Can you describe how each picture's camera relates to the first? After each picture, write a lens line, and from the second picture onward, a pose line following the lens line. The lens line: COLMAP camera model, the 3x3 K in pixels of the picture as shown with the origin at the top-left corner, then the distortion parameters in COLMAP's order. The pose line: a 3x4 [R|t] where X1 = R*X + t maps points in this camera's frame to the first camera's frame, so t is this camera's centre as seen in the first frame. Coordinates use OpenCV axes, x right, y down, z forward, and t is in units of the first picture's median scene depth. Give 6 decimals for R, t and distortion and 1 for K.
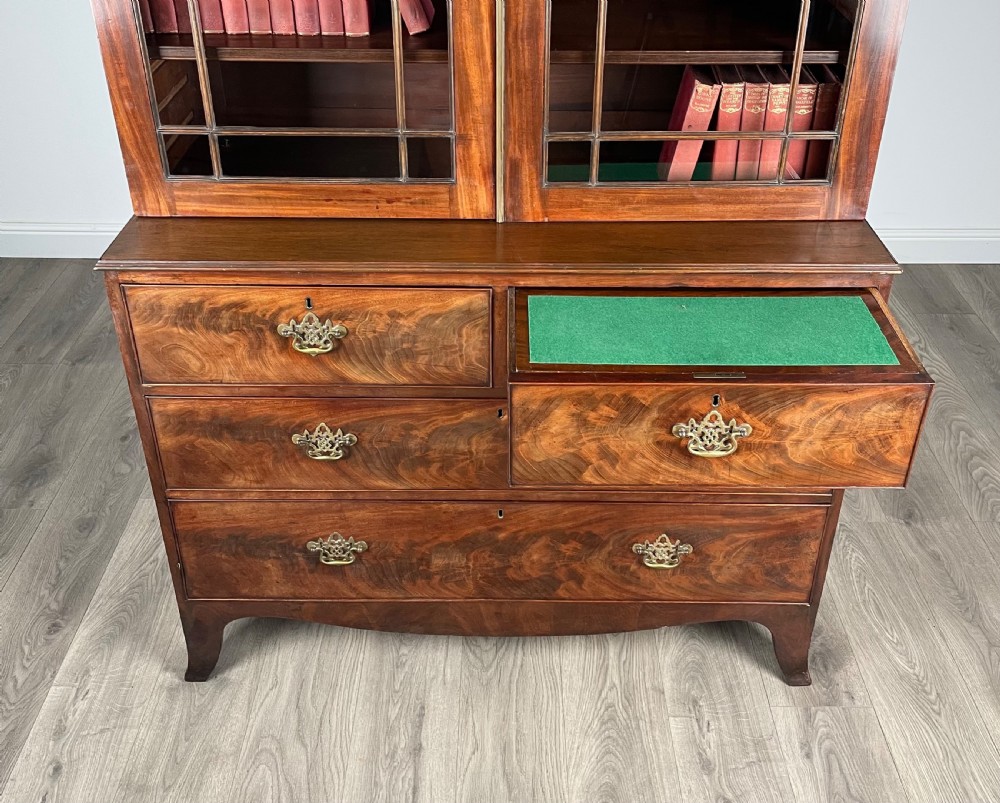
lens RADIAL K [[1019.4, 0, 509.0], [0, 1019.4, 310.9], [0, 0, 1]] dist [0.082936, -0.006279]
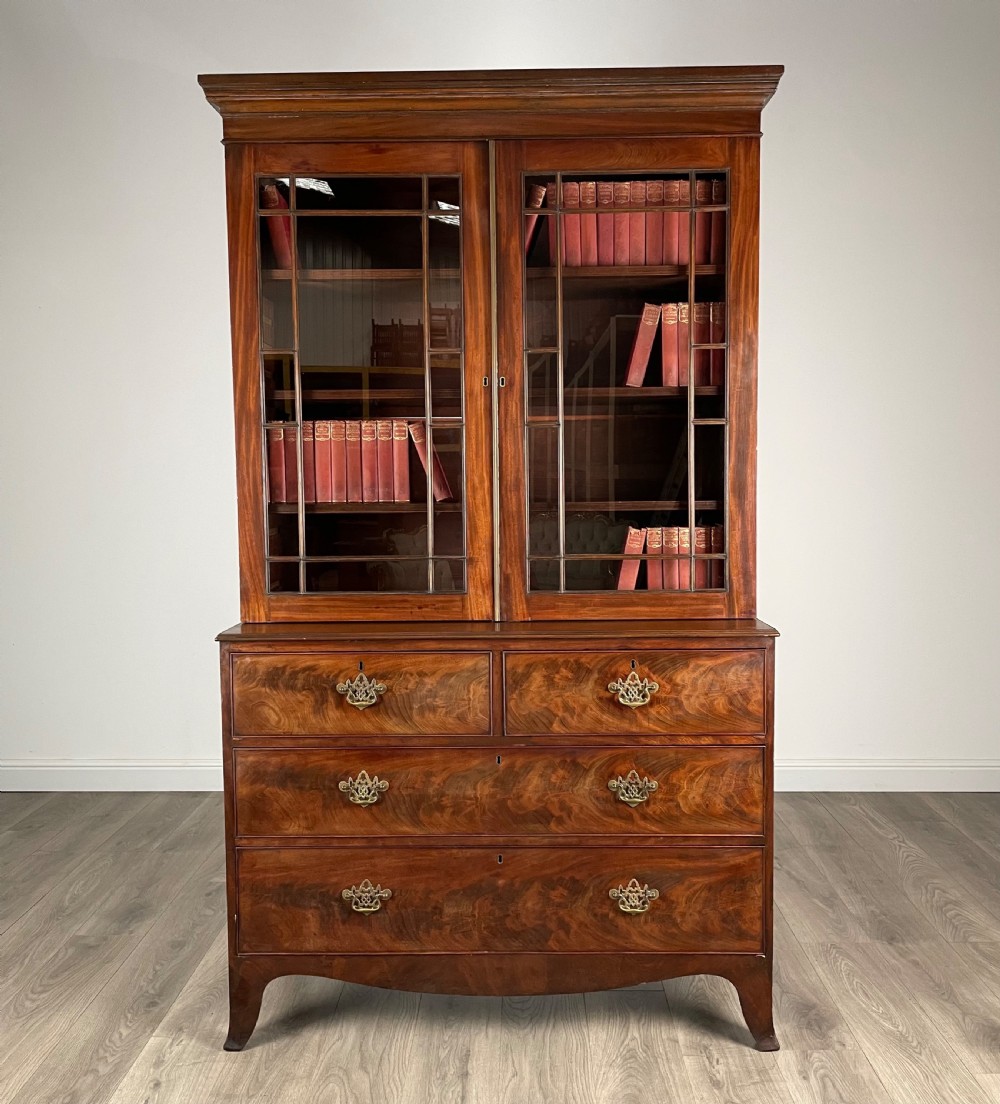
lens RADIAL K [[1018.1, 0, 502.1], [0, 1018.1, 543.4], [0, 0, 1]] dist [0.058779, -0.010308]
pose [[0.999760, -0.014893, -0.016070, 0.020446], [0.006078, 0.893187, -0.449644, 0.431123], [0.021050, 0.449438, 0.893063, -0.290650]]
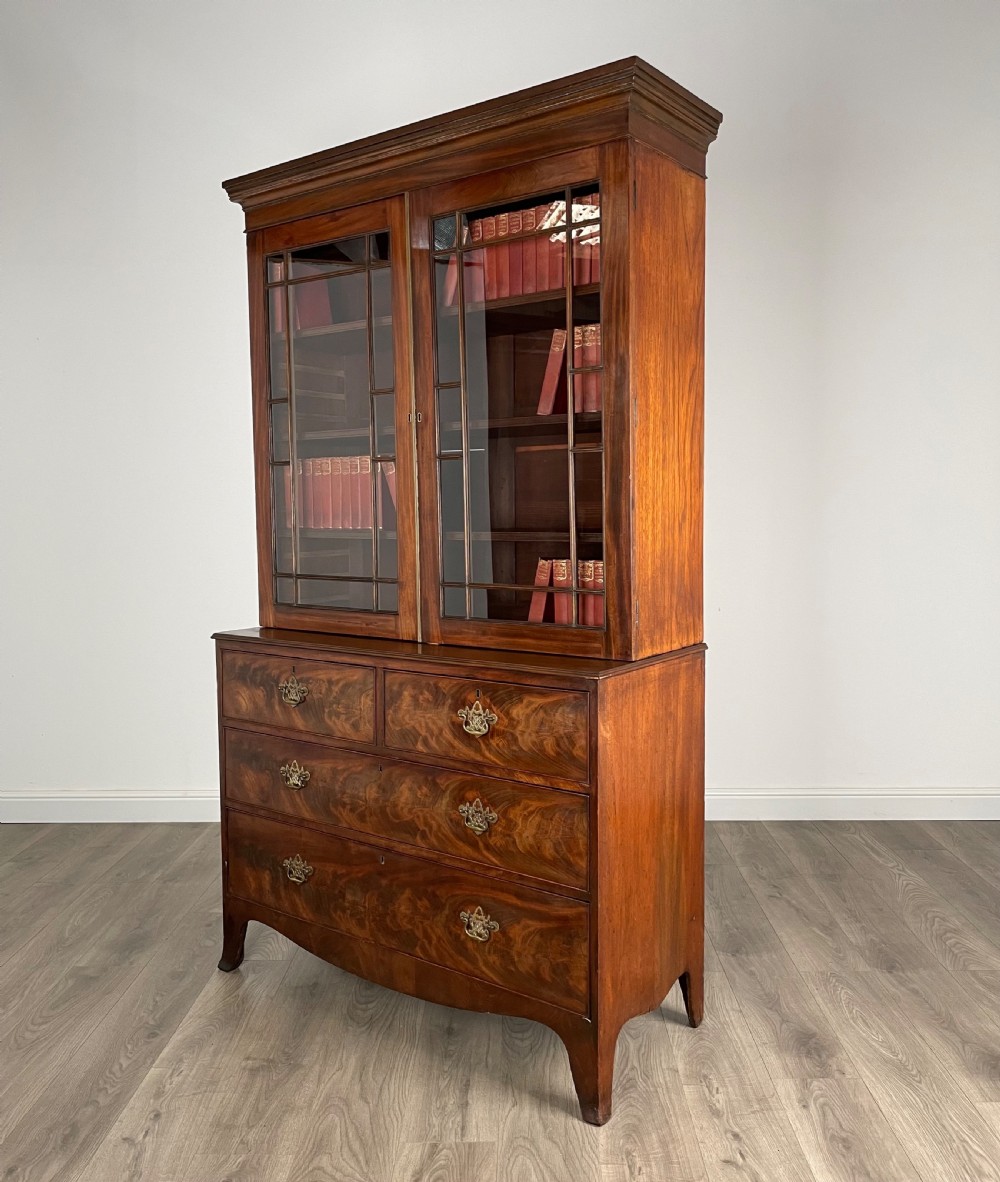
lens RADIAL K [[1010.7, 0, 505.0], [0, 1010.7, 575.8], [0, 0, 1]] dist [0.070064, 0.004016]
pose [[0.804892, 0.027366, -0.592791, 0.937682], [-0.288901, 0.890633, -0.351154, 0.299996], [0.518349, 0.453899, 0.724769, -0.055678]]
